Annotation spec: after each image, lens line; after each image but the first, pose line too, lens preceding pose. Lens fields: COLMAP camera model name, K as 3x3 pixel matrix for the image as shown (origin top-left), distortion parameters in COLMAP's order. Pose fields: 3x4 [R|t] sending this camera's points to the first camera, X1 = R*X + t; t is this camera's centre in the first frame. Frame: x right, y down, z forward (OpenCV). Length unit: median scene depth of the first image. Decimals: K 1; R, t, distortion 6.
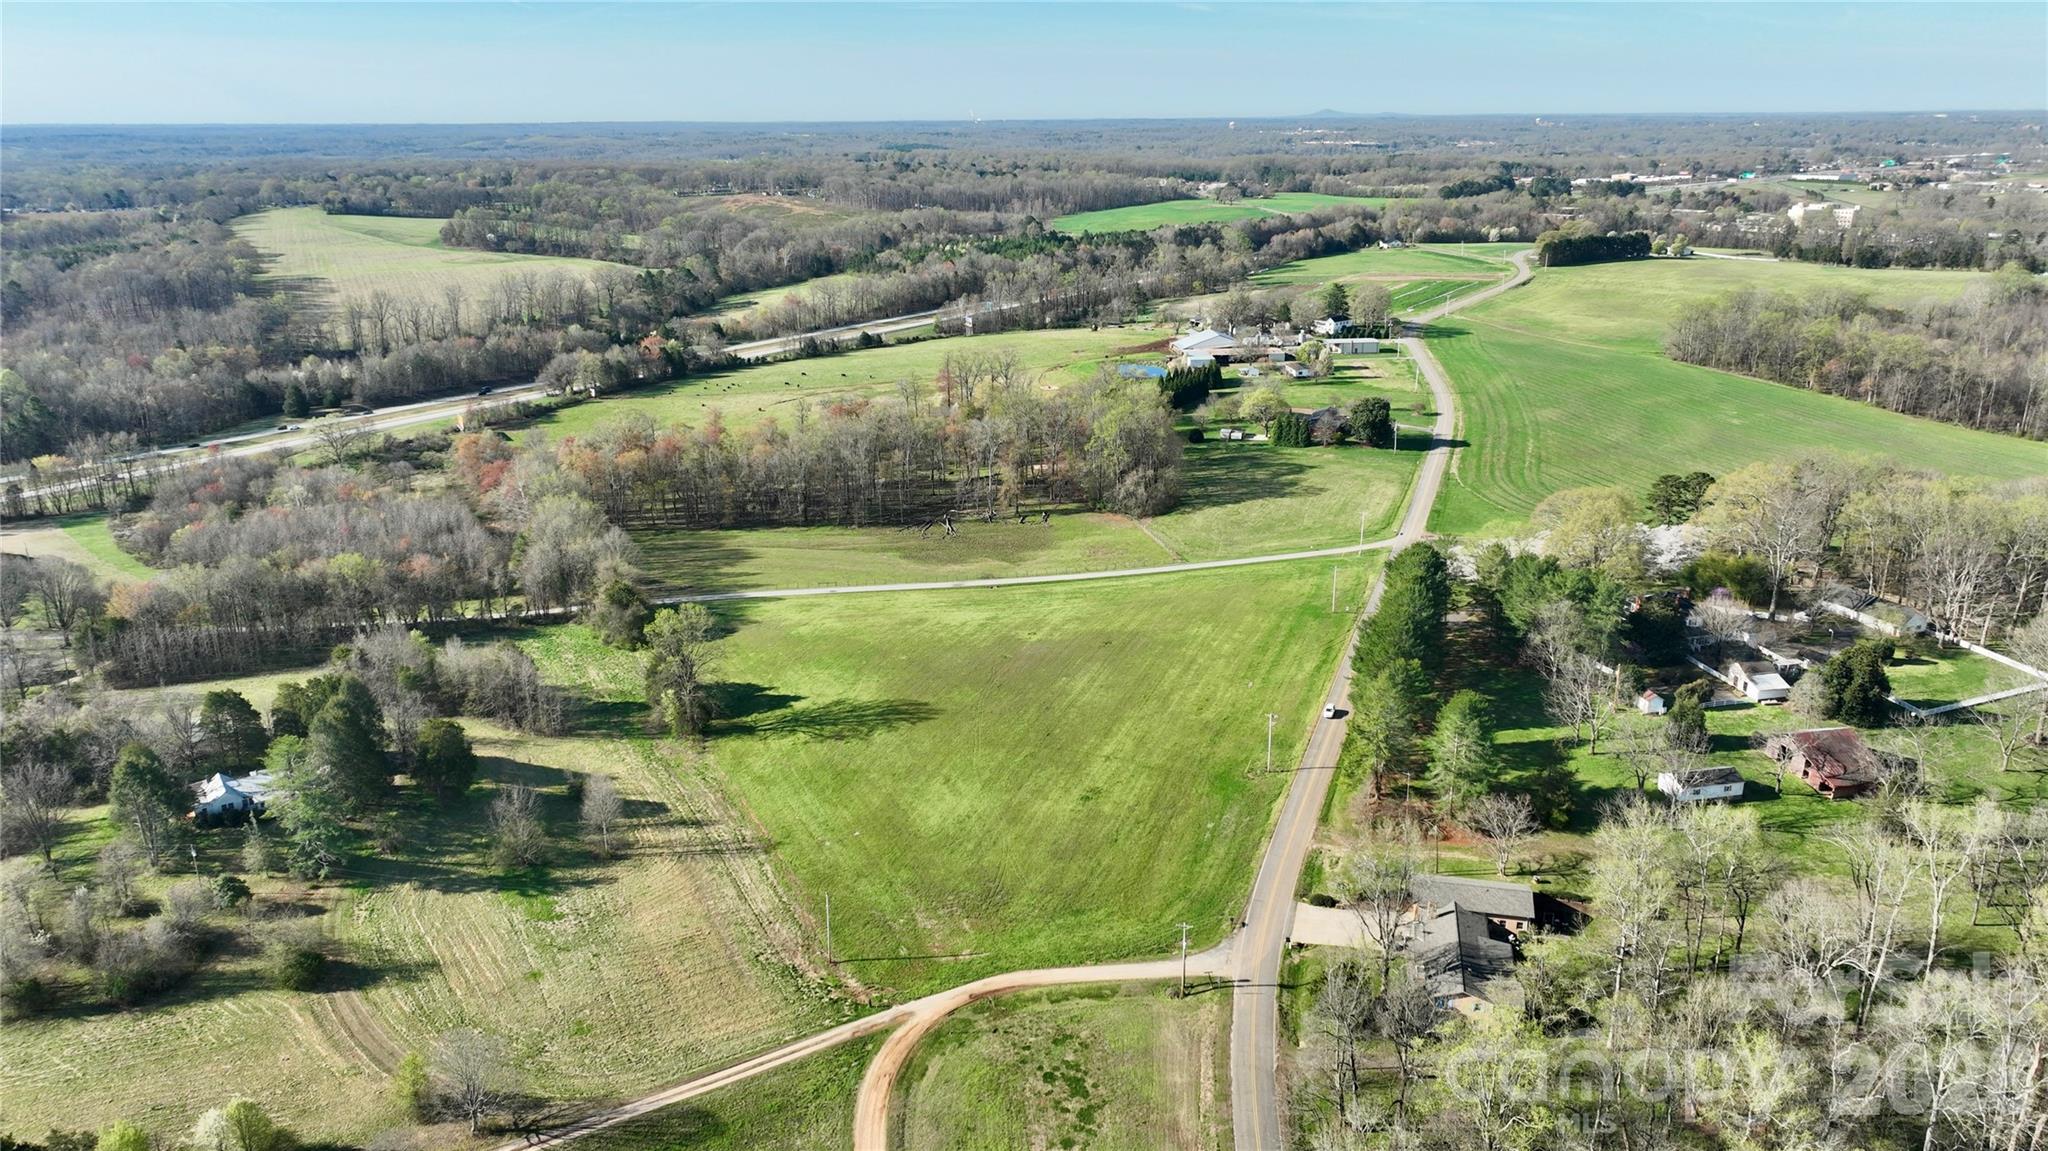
lens RADIAL K [[1438.5, 0, 1024.0], [0, 1438.5, 575.5], [0, 0, 1]] dist [0.000885, 0.014176]
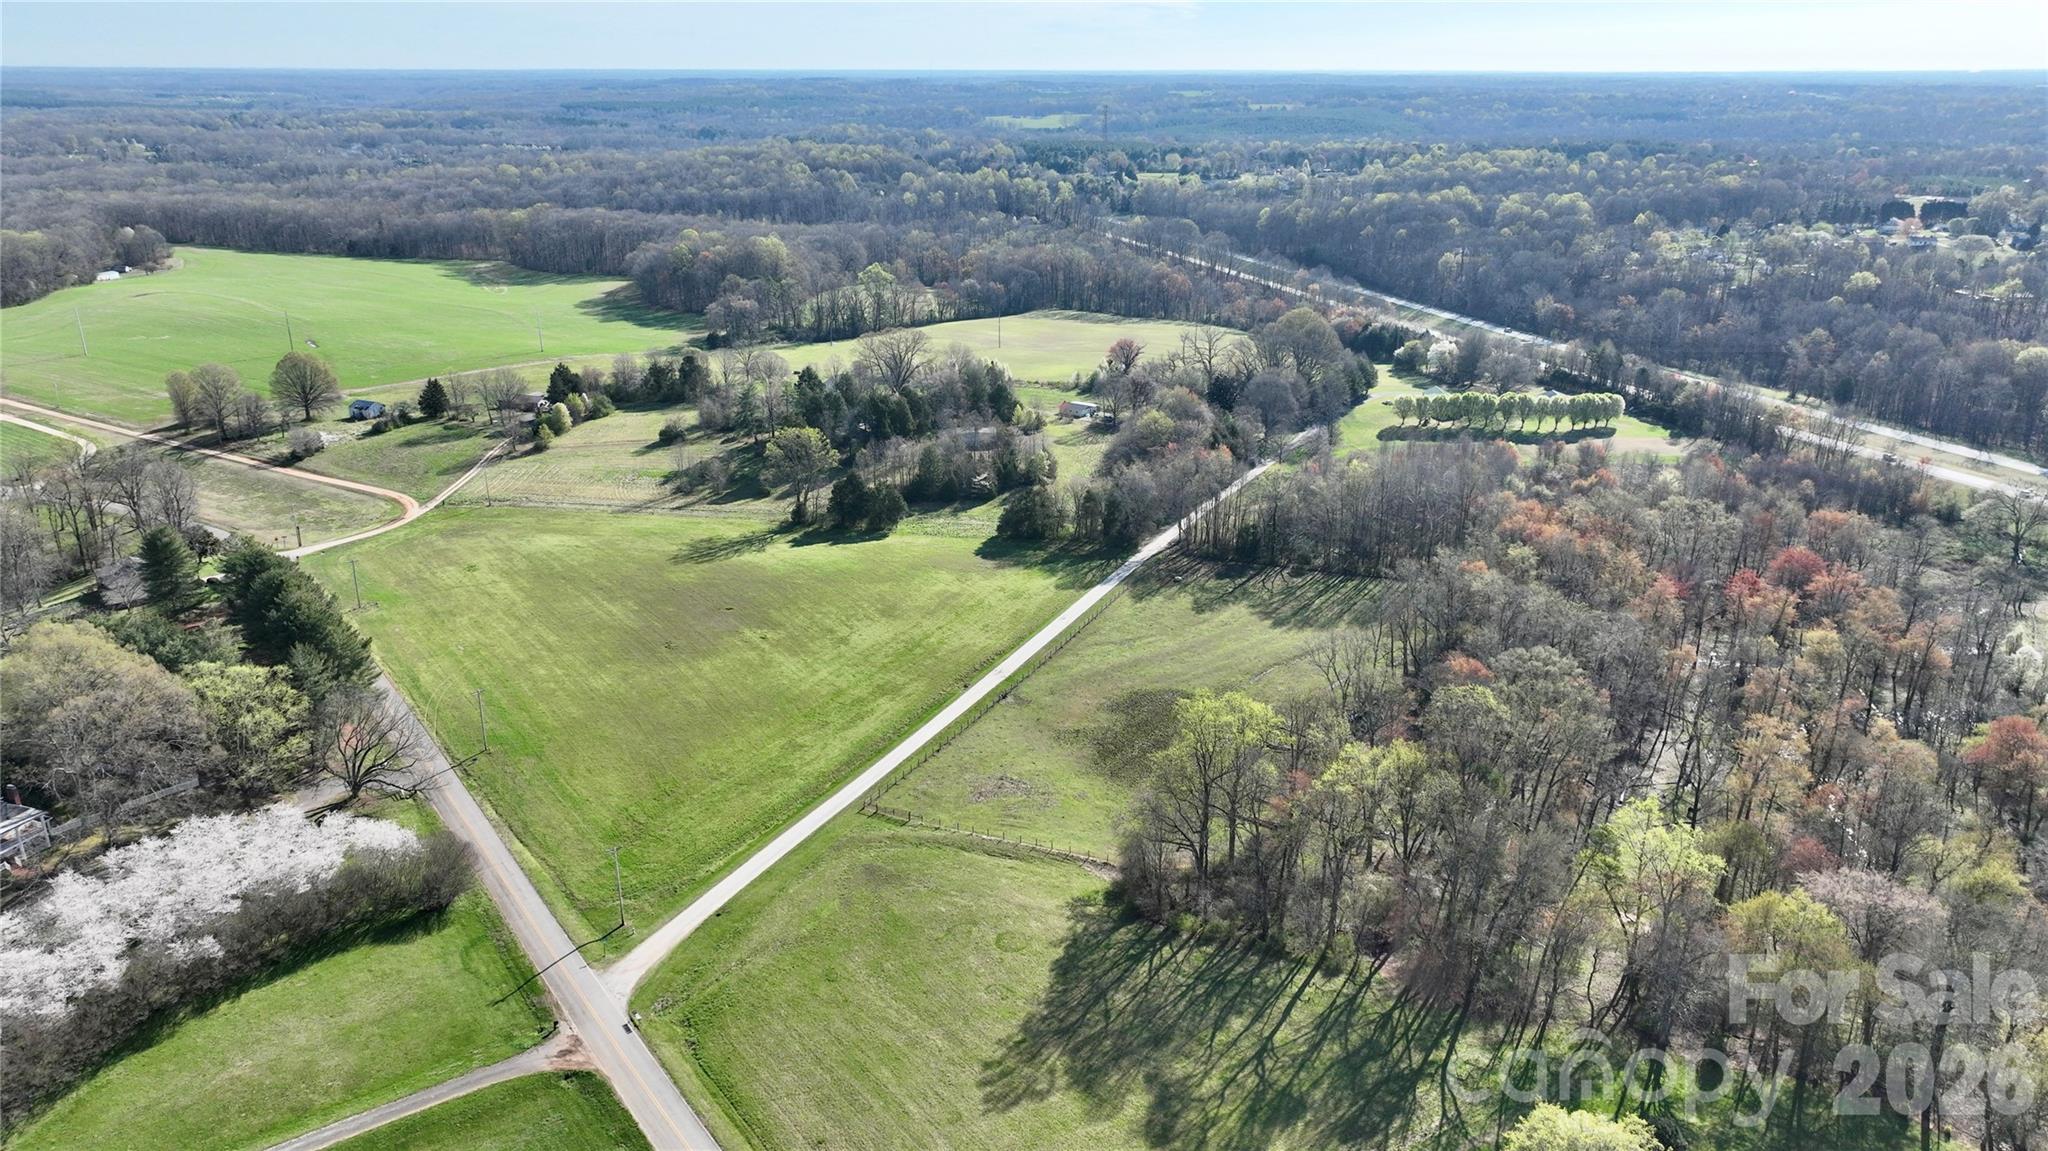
lens RADIAL K [[1438.5, 0, 1024.0], [0, 1438.5, 575.5], [0, 0, 1]] dist [0.000885, 0.014176]
pose [[-0.562310, 0.299615, -0.770739, 1.095040], [-0.249927, 0.826886, 0.503782, -0.899748], [0.788254, 0.475910, -0.390085, 2.653539]]
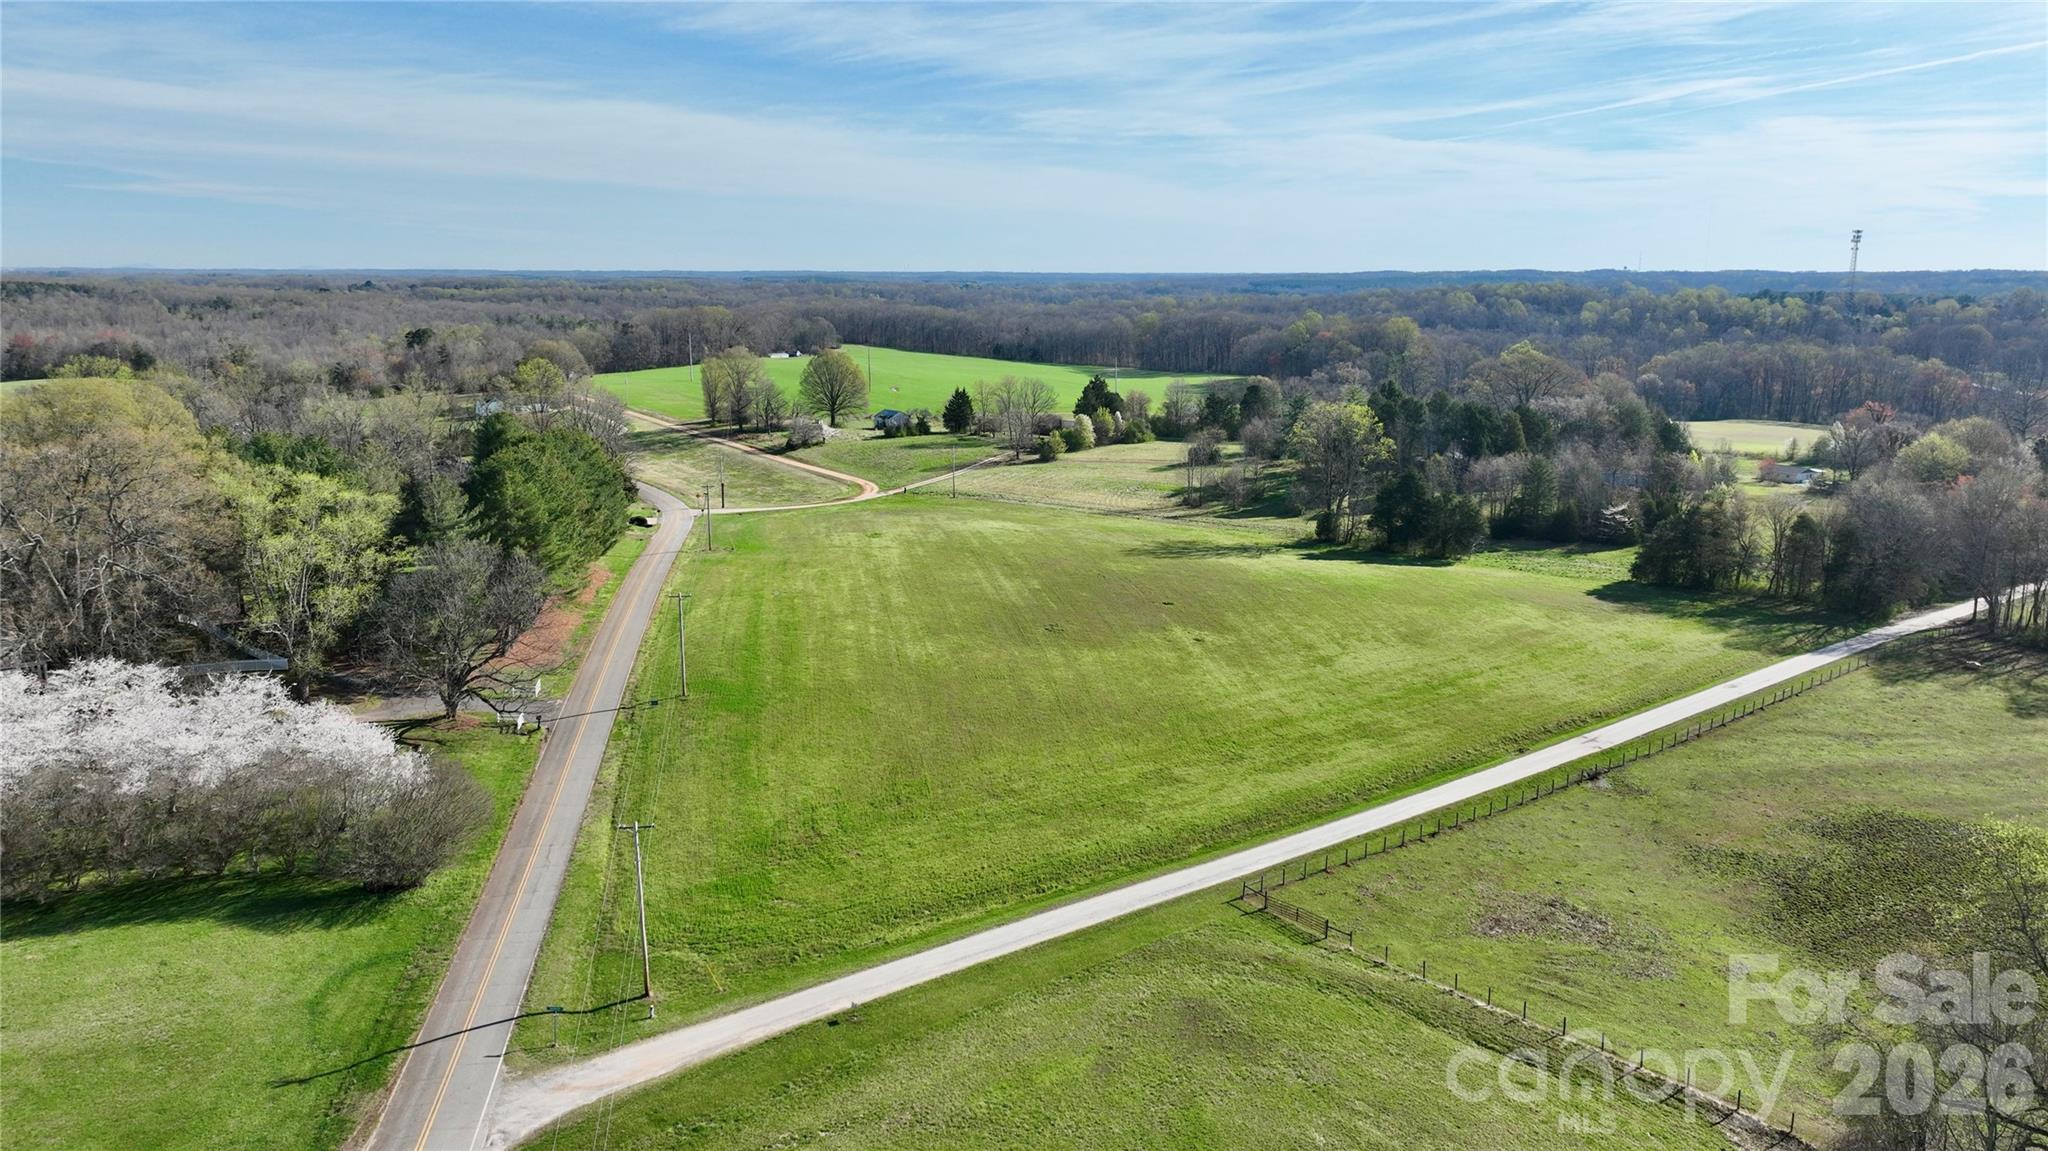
lens RADIAL K [[1438.5, 0, 1024.0], [0, 1438.5, 575.5], [0, 0, 1]] dist [0.000885, 0.014176]
pose [[-0.870388, 0.125446, -0.476117, 0.612493], [-0.136252, 0.867868, 0.477745, -0.455378], [0.473138, 0.480696, -0.738290, 2.492635]]
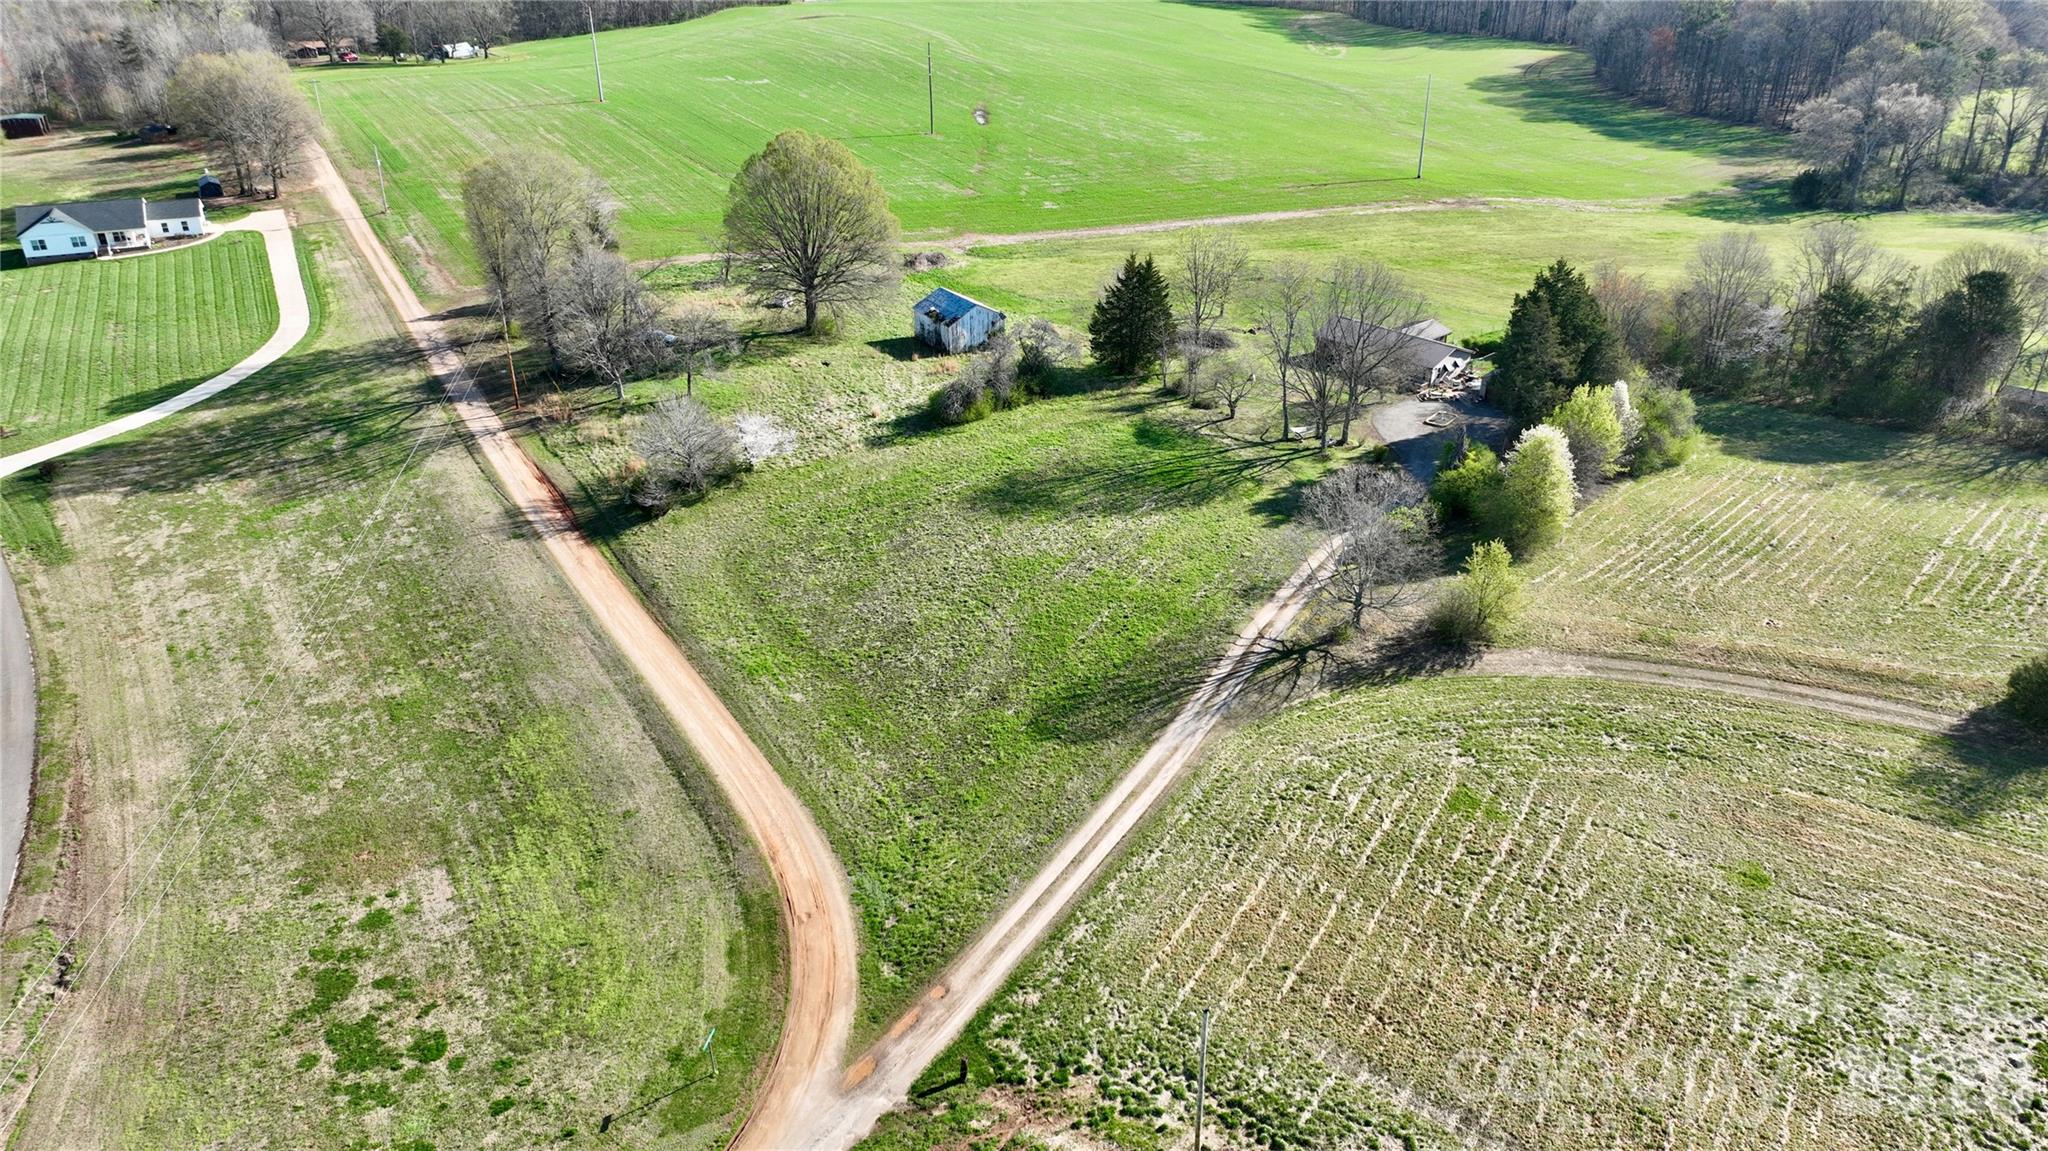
lens RADIAL K [[1438.5, 0, 1024.0], [0, 1438.5, 575.5], [0, 0, 1]] dist [0.000885, 0.014176]
pose [[-0.903779, 0.215706, -0.369668, -0.012881], [-0.115103, 0.709395, 0.695349, -0.053271], [0.412232, 0.670992, -0.616308, 1.228925]]
